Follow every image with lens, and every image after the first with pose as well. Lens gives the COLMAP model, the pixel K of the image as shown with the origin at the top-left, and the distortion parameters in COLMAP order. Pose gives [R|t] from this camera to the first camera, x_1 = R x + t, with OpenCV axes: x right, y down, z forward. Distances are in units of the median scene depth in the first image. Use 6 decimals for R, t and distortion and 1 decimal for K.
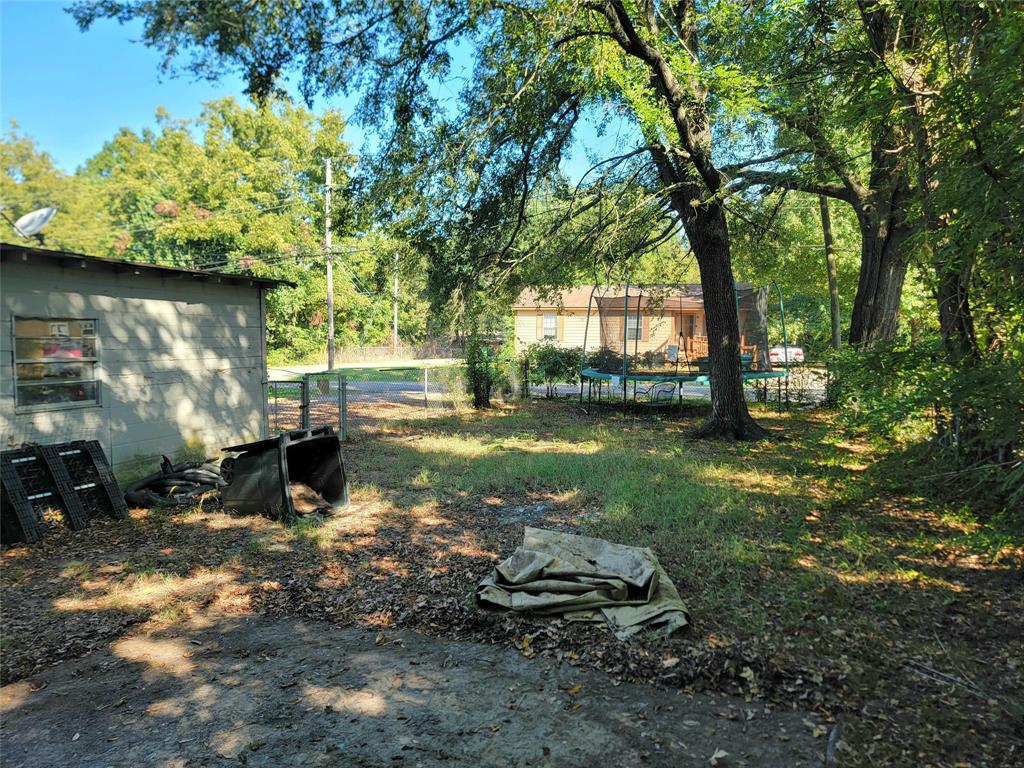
lens RADIAL K [[703.0, 0, 512.0], [0, 703.0, 384.0], [0, 0, 1]] dist [0.105265, -0.083786]
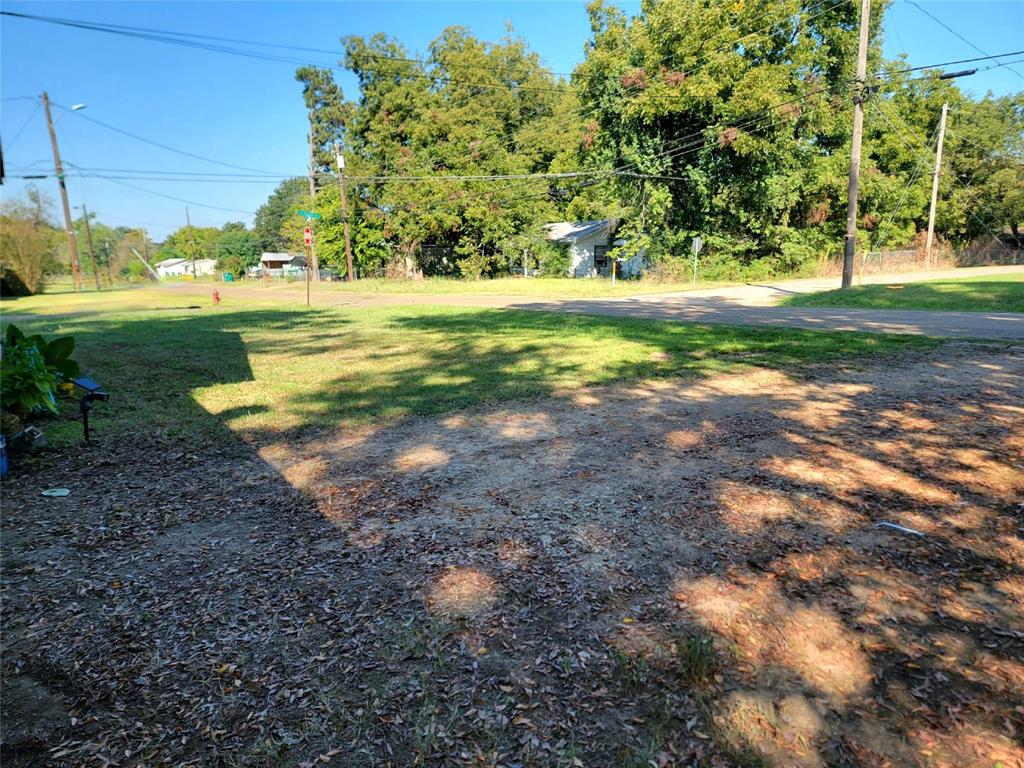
lens RADIAL K [[722.4, 0, 524.2], [0, 722.4, 383.3], [0, 0, 1]] dist [0.080657, -0.074451]
pose [[0.806522, 0.079638, -0.585815, -0.075276], [-0.009686, 0.992533, 0.121594, -0.008512], [0.591124, -0.092394, 0.801271, 0.237888]]
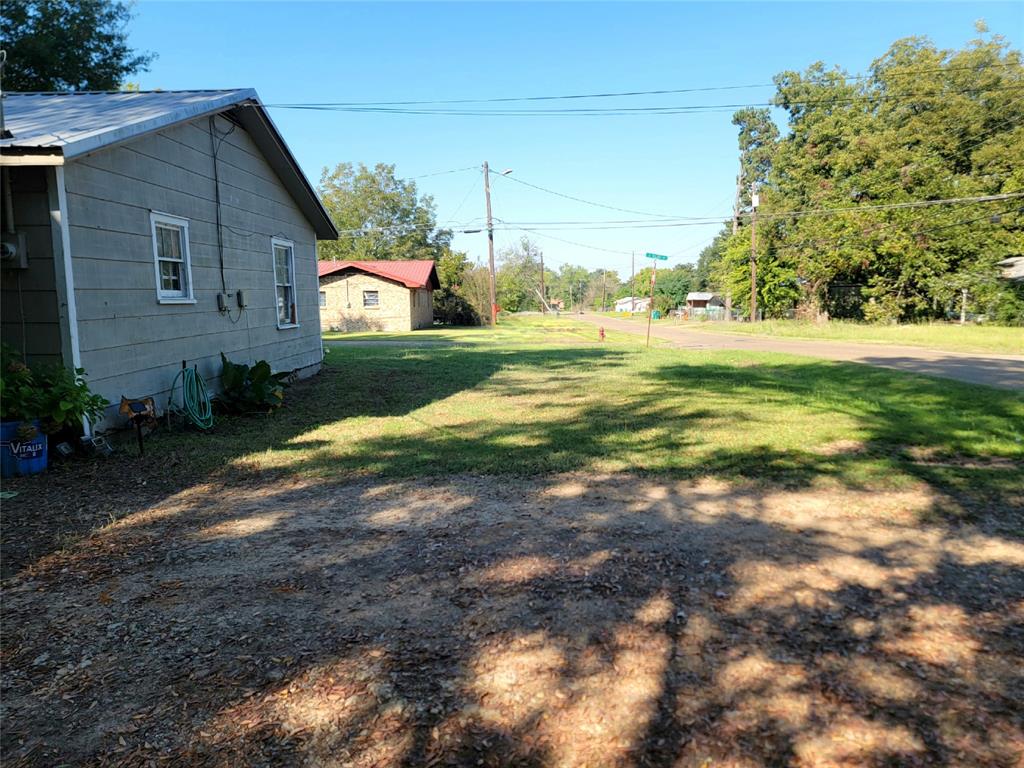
lens RADIAL K [[715.3, 0, 512.0], [0, 715.3, 384.0], [0, 0, 1]] dist [0.073013, -0.029516]
pose [[0.316385, 0.103338, -0.942985, -0.045860], [-0.051677, 0.994451, 0.091639, -0.014709], [0.947222, 0.019737, 0.319970, 0.320010]]
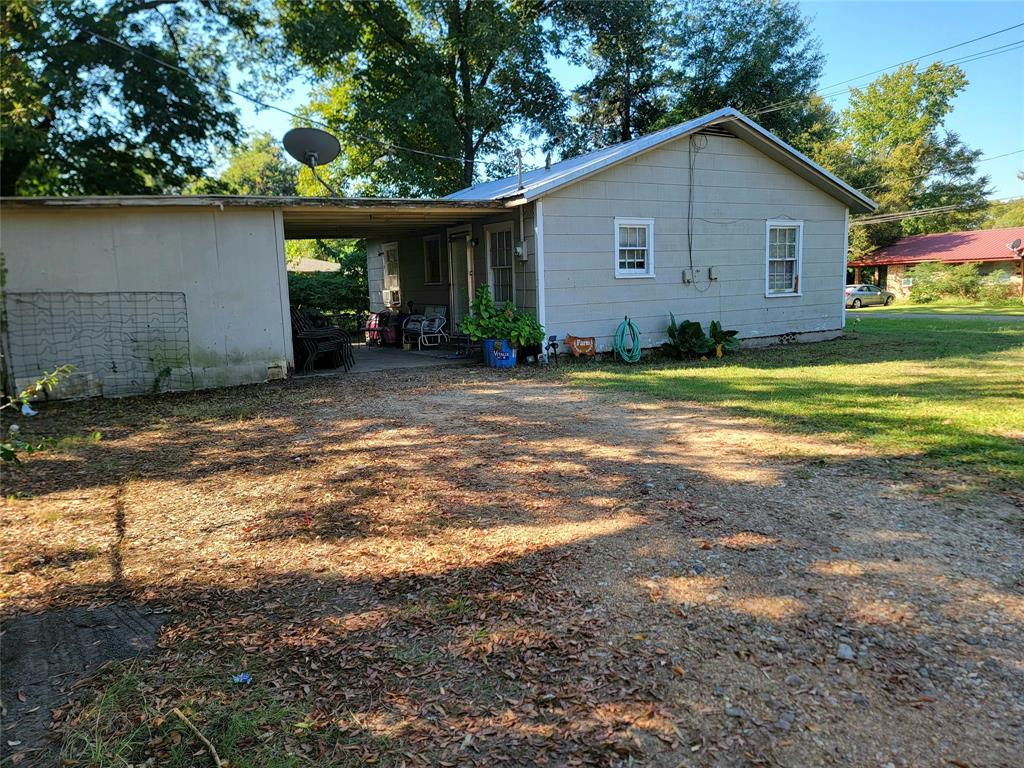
lens RADIAL K [[715.3, 0, 512.0], [0, 715.3, 384.0], [0, 0, 1]] dist [0.073013, -0.029516]
pose [[-0.637655, 0.111453, -0.762216, -0.008006], [-0.029996, 0.985135, 0.169143, -0.019169], [0.769738, 0.130718, -0.624833, 0.446994]]
